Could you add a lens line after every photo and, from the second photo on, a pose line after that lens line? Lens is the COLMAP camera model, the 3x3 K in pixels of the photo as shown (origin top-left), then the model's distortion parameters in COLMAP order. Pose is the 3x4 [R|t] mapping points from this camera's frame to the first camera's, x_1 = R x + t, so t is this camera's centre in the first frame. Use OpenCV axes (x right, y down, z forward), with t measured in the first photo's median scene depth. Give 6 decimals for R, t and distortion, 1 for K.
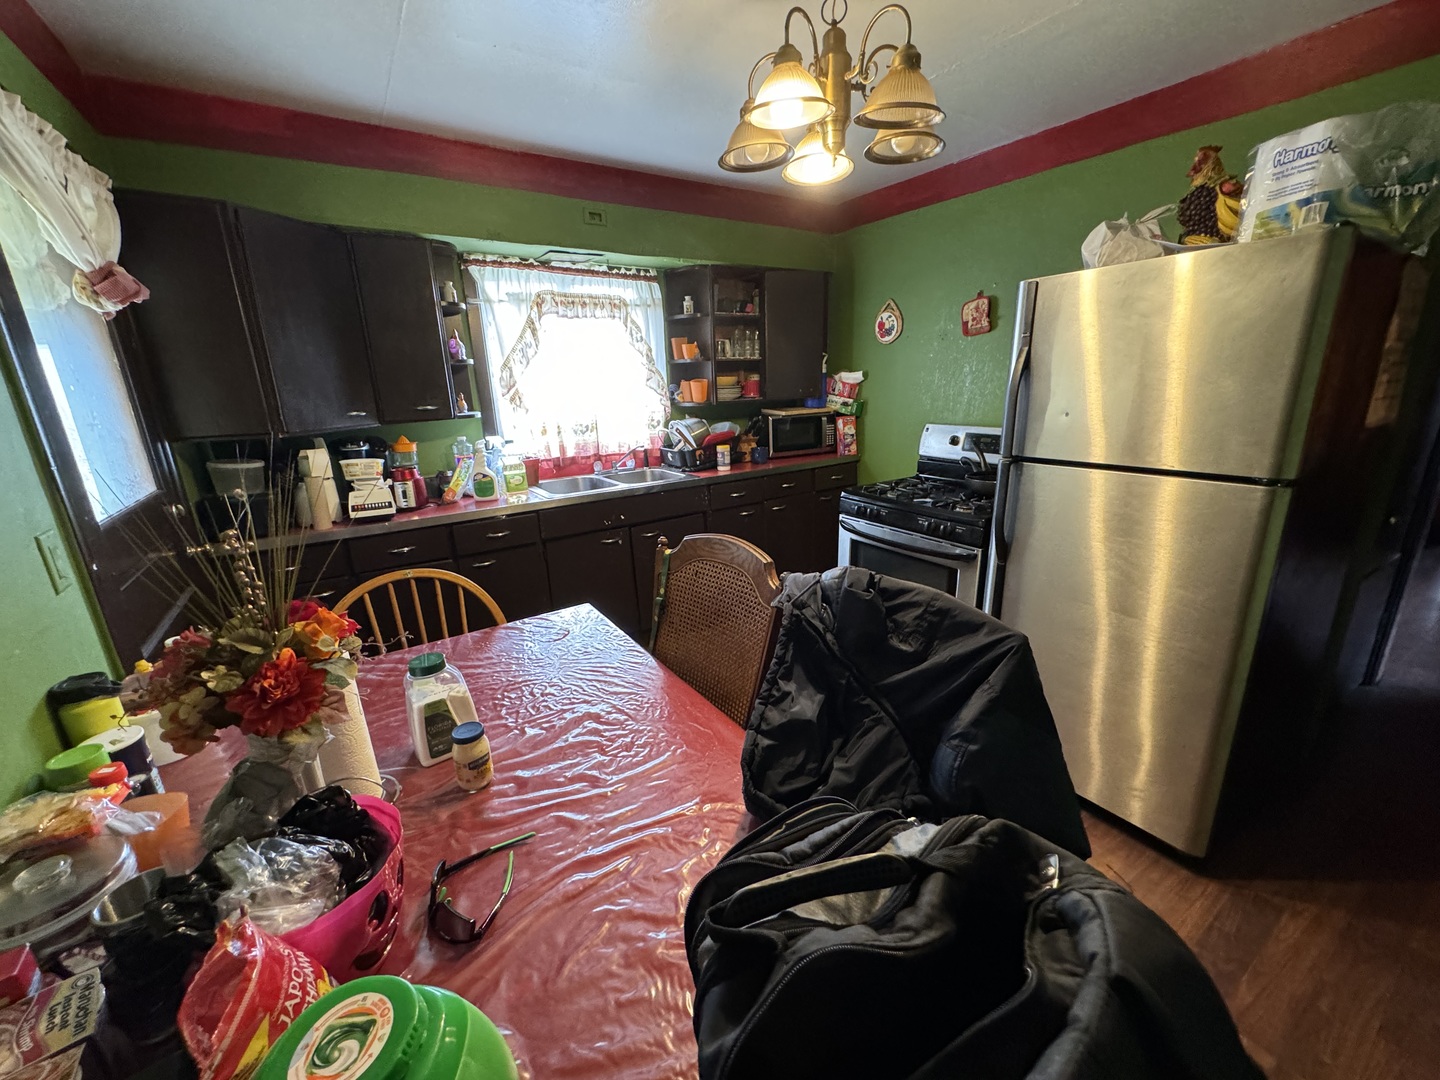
lens RADIAL K [[575.4, 0, 727.0], [0, 575.4, 538.6], [0, 0, 1]] dist [0.000222, -0.000189]
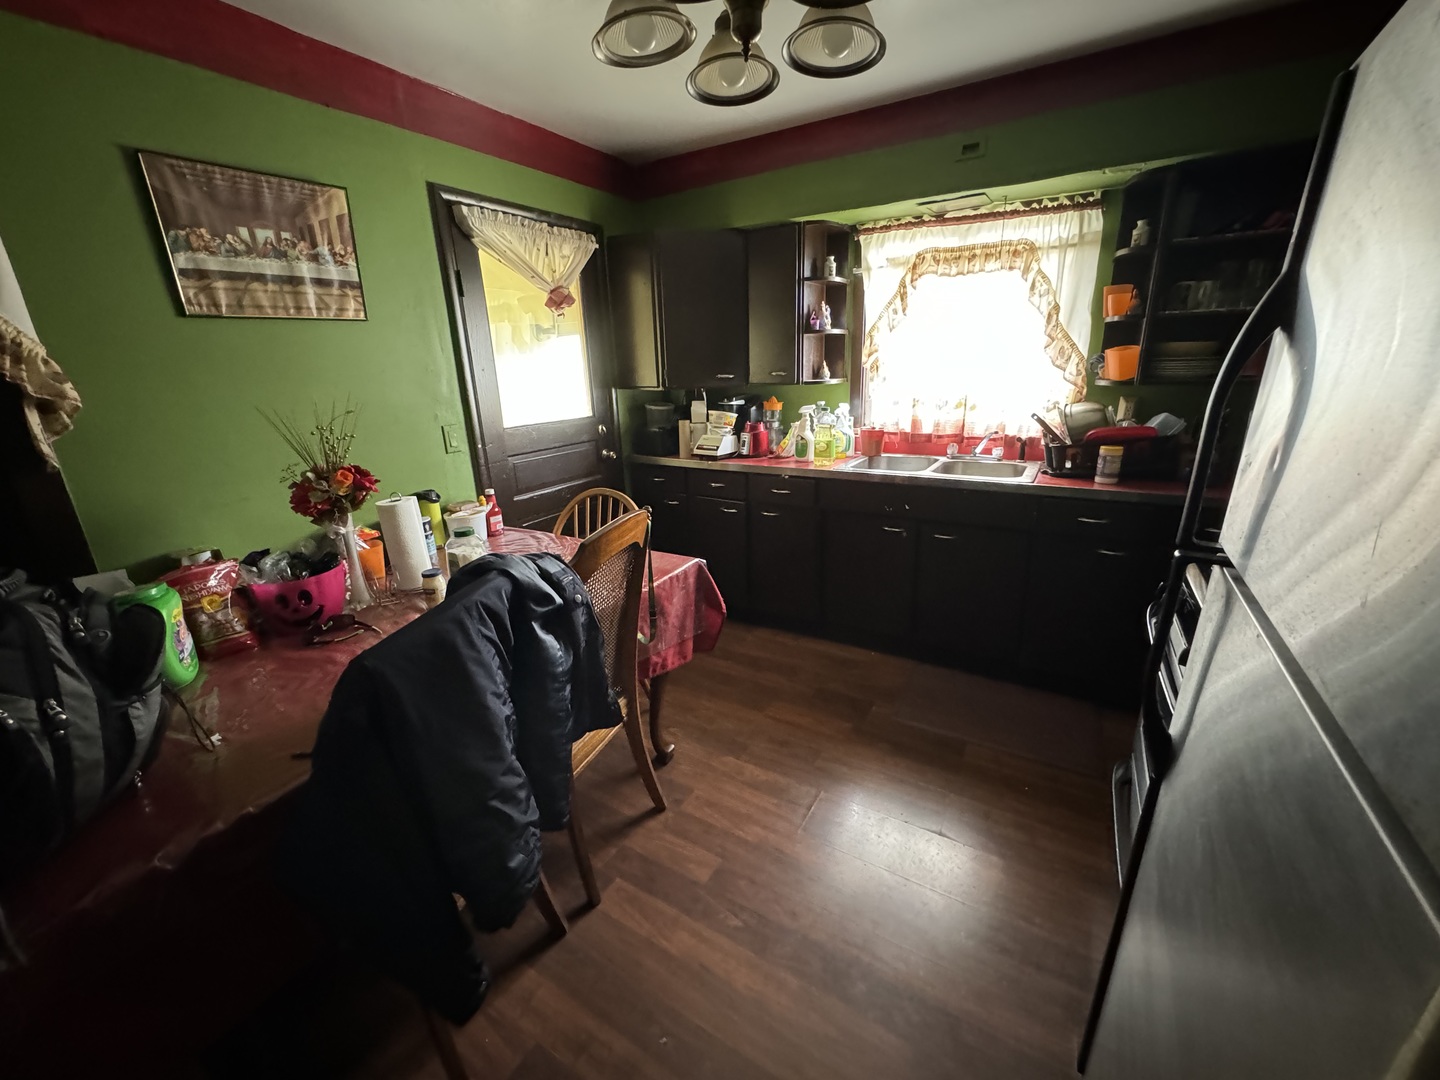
lens RADIAL K [[575.4, 0, 719.4], [0, 575.4, 547.5], [0, 0, 1]] dist [0.000222, -0.000189]
pose [[0.423230, 0.301178, -0.854499, 0.437915], [-0.226009, 0.948412, 0.222338, -0.101016], [0.877380, 0.099024, 0.469466, 0.302762]]
